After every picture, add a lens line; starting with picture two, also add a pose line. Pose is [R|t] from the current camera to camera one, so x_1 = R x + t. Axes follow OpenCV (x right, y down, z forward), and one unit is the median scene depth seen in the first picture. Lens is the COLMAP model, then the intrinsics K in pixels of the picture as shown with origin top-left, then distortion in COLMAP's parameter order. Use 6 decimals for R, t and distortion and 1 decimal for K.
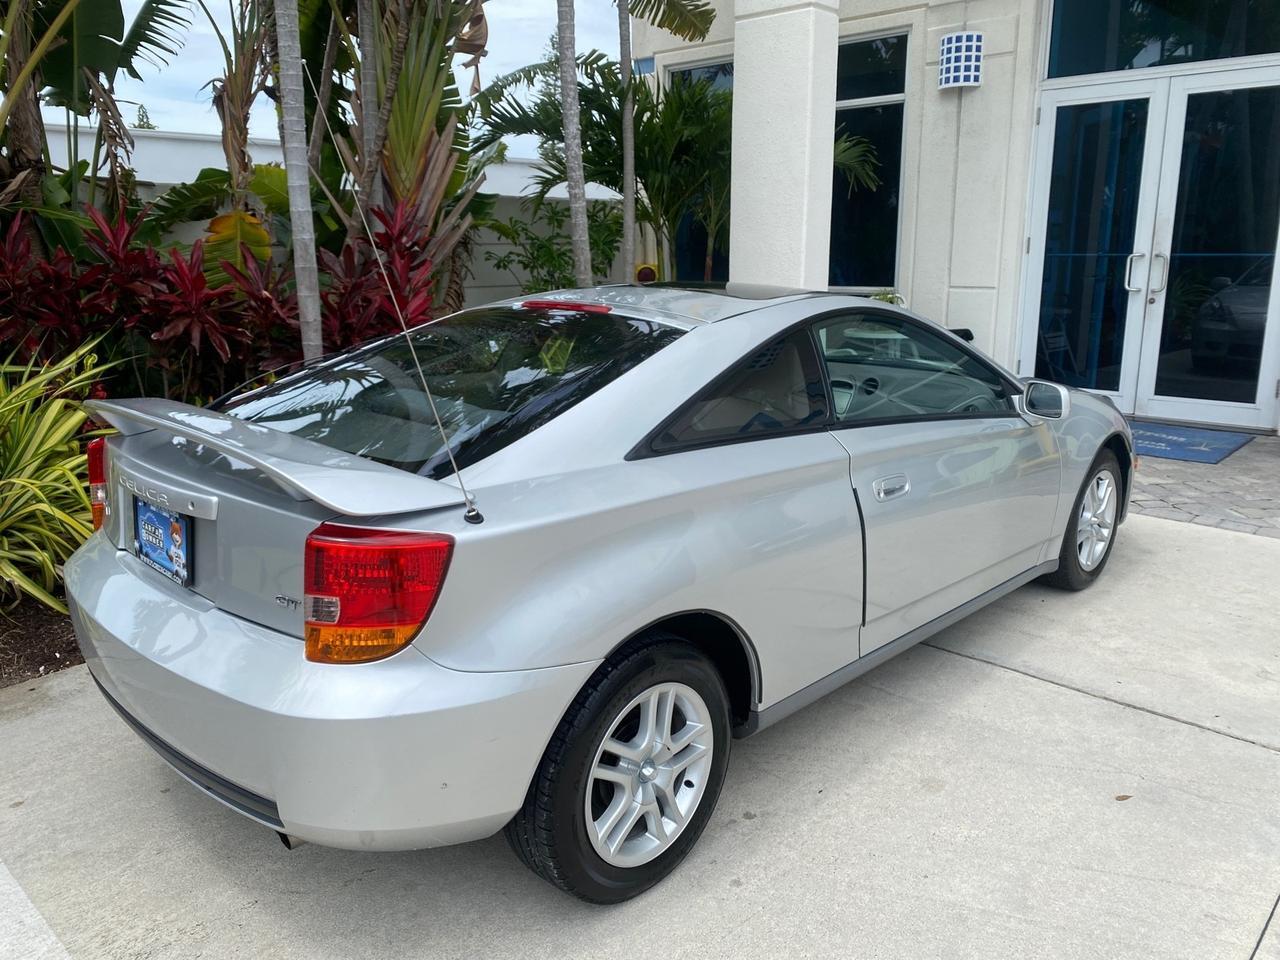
lens RADIAL K [[983.6, 0, 638.2], [0, 983.6, 476.4], [0, 0, 1]] dist [0.019698, -0.018425]
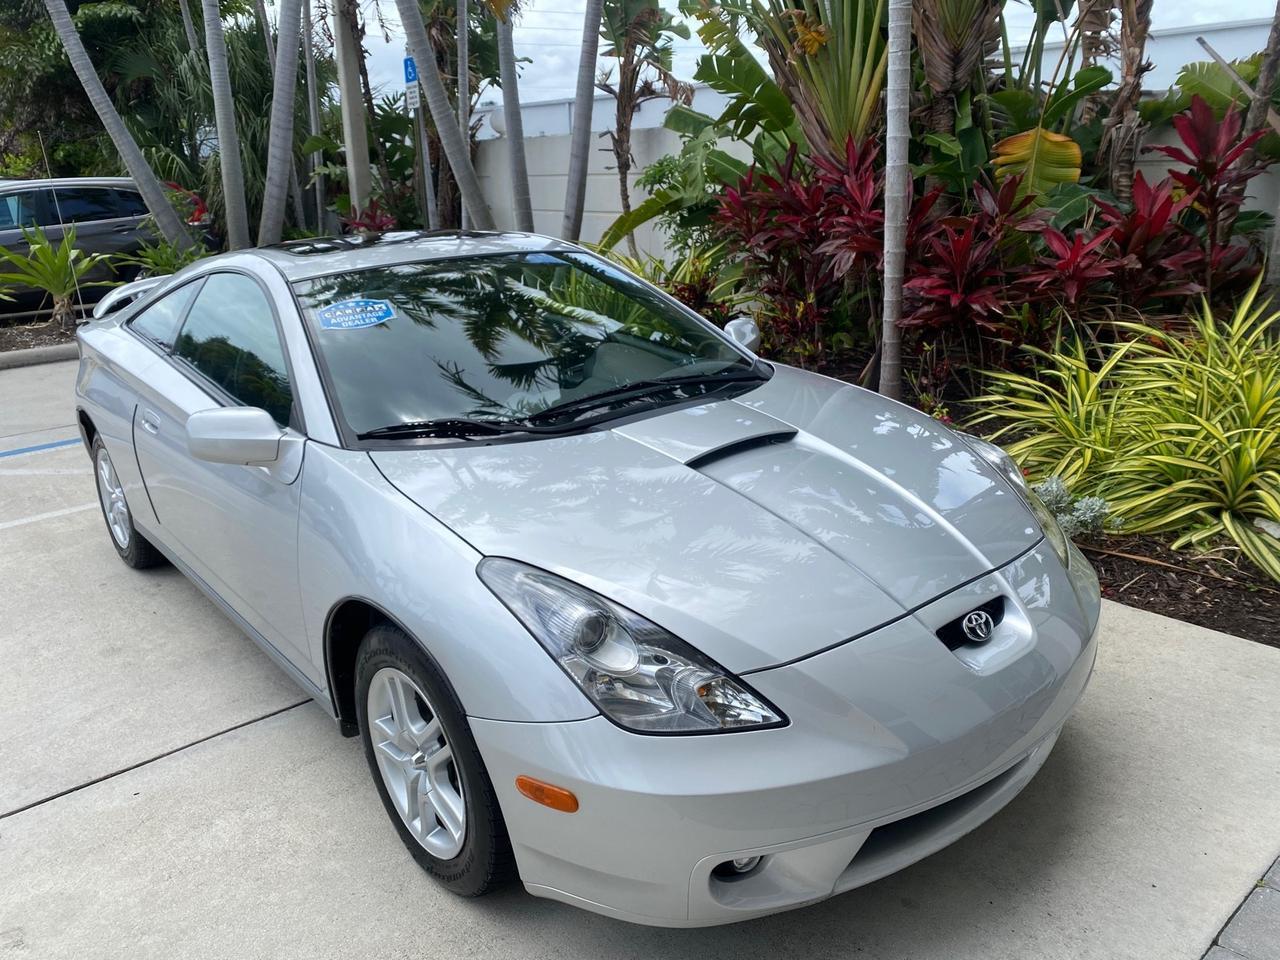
lens RADIAL K [[983.6, 0, 638.2], [0, 983.6, 476.4], [0, 0, 1]] dist [0.019698, -0.018425]
pose [[-0.100831, 0.307070, -0.946330, 0.535596], [-0.201413, 0.925183, 0.321668, -0.169331], [0.974303, 0.223037, -0.031439, 0.655752]]
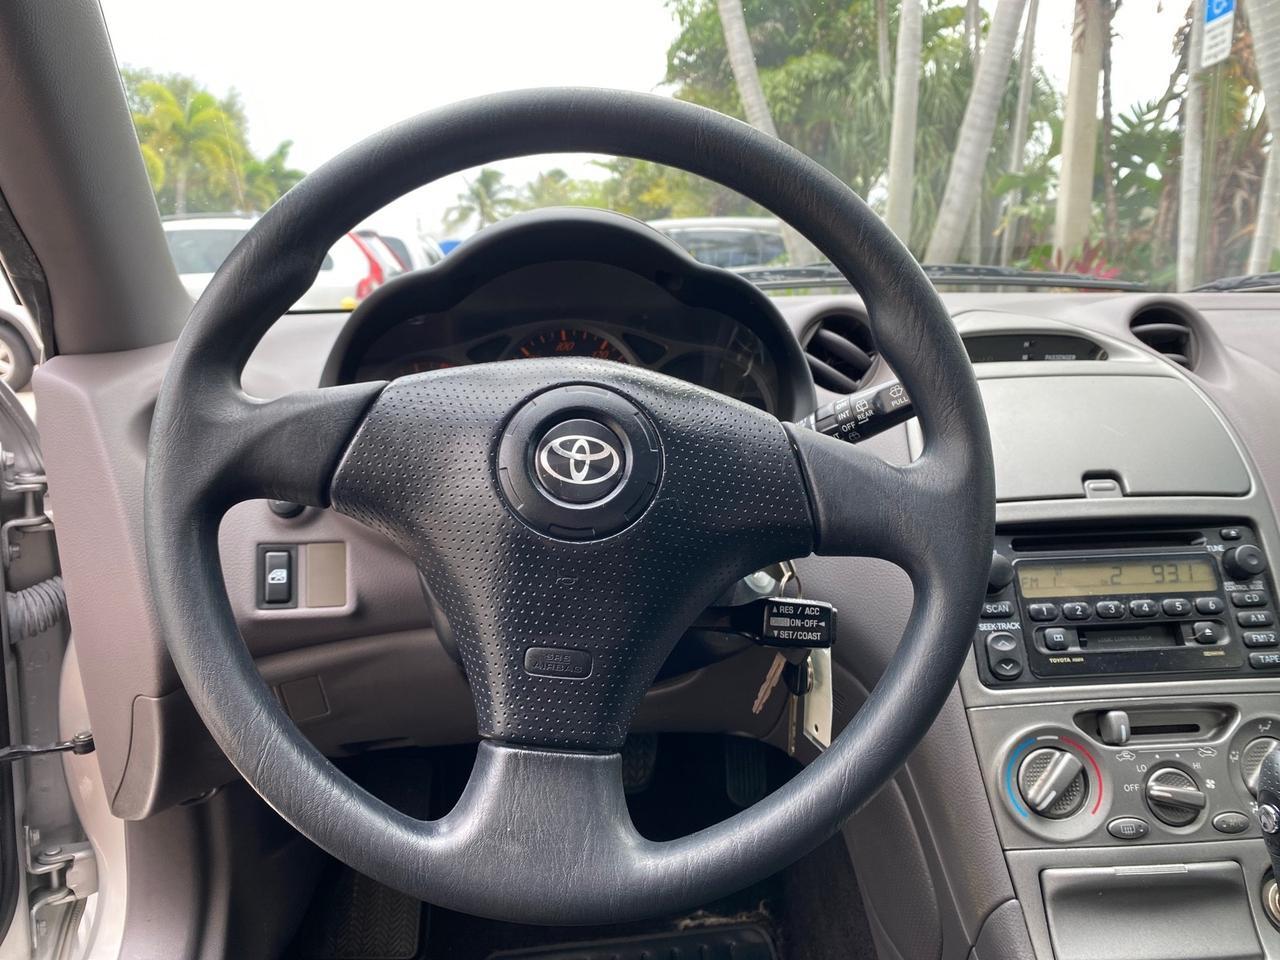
lens RADIAL K [[1009.5, 0, 640.8], [0, 1009.5, 485.0], [0, 0, 1]] dist [-0.027808, 0.004990]
pose [[-0.666934, 0.146682, -0.730537, 0.060848], [-0.171161, 0.924056, 0.341797, -0.019928], [0.725192, 0.352995, -0.591178, 0.457891]]
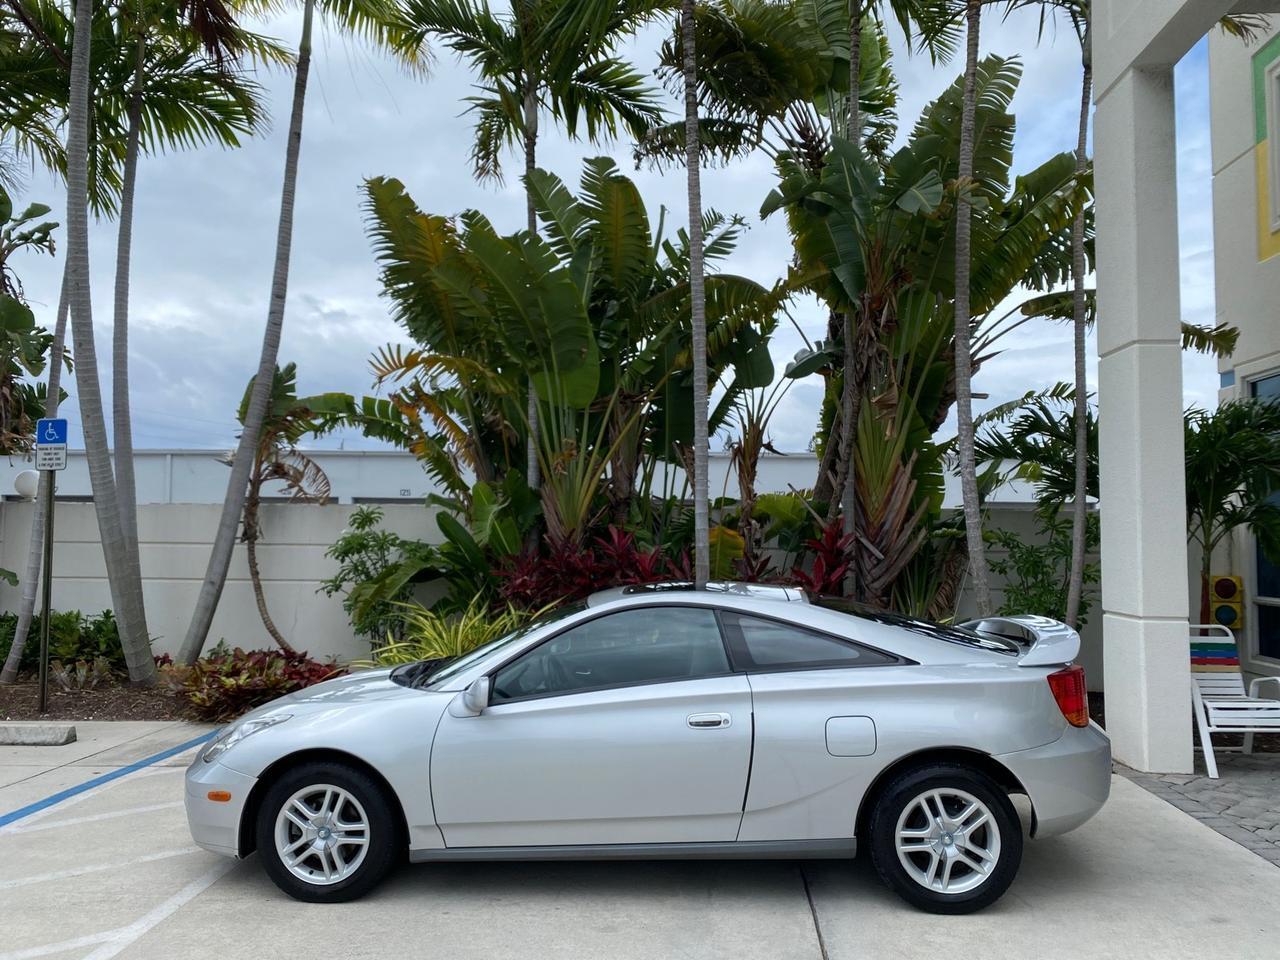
lens RADIAL K [[983.6, 0, 635.8], [0, 983.6, 478.8], [0, 0, 1]] dist [0.019698, -0.018425]
pose [[0.634404, -0.034126, -0.772248, 0.586537], [-0.191885, 0.960803, -0.200092, -0.016107], [0.748807, 0.275122, 0.602989, -0.008771]]
